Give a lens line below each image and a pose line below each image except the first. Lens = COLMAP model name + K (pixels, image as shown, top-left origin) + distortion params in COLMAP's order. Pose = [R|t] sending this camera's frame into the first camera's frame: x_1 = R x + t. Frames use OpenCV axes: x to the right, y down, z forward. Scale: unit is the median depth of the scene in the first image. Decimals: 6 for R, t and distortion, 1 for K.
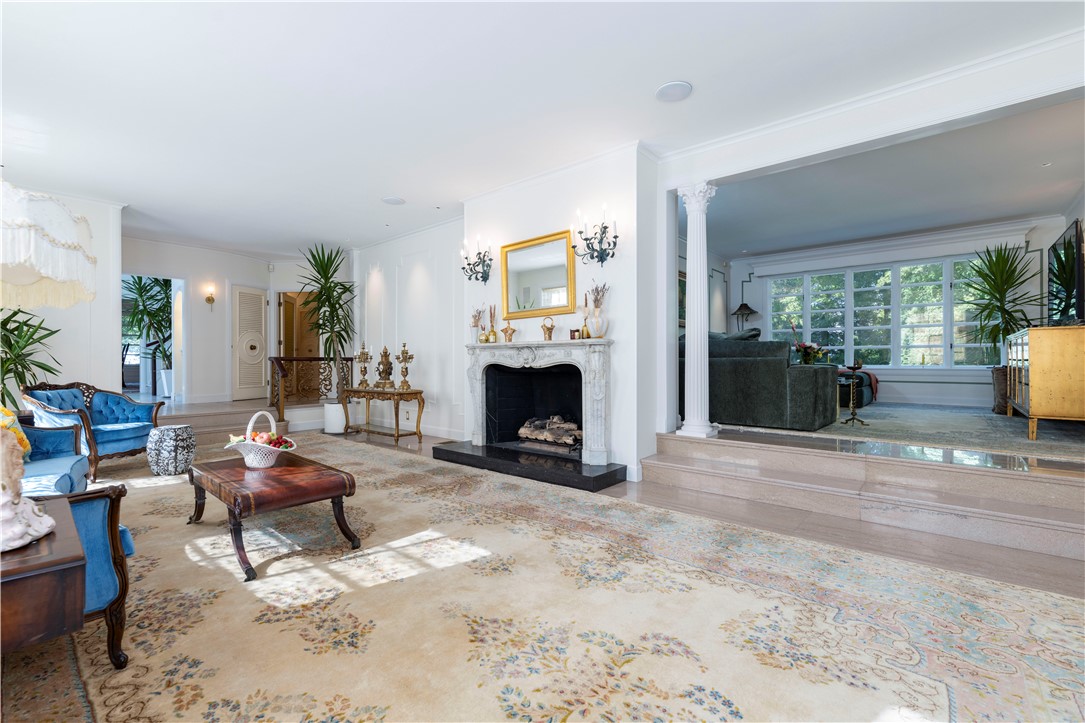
lens RADIAL K [[472.9, 0, 543.6], [0, 472.9, 360.2], [0, 0, 1]] dist [0.005128, 0.000600]
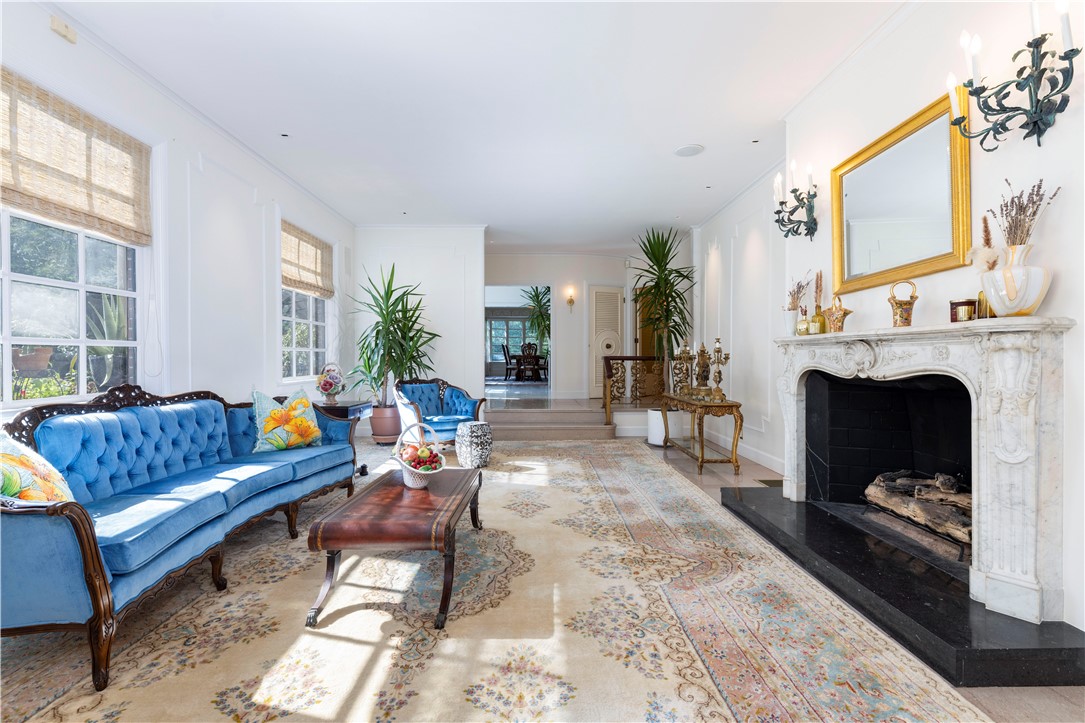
lens RADIAL K [[499.6, 0, 540.2], [0, 499.6, 360.7], [0, 0, 1]] dist [-0.001482, 0.000199]
pose [[0.652869, 0.006265, -0.757445, 0.161673], [0.000961, 0.999958, 0.009100, -0.011005], [0.757470, -0.006669, 0.652836, 0.356149]]
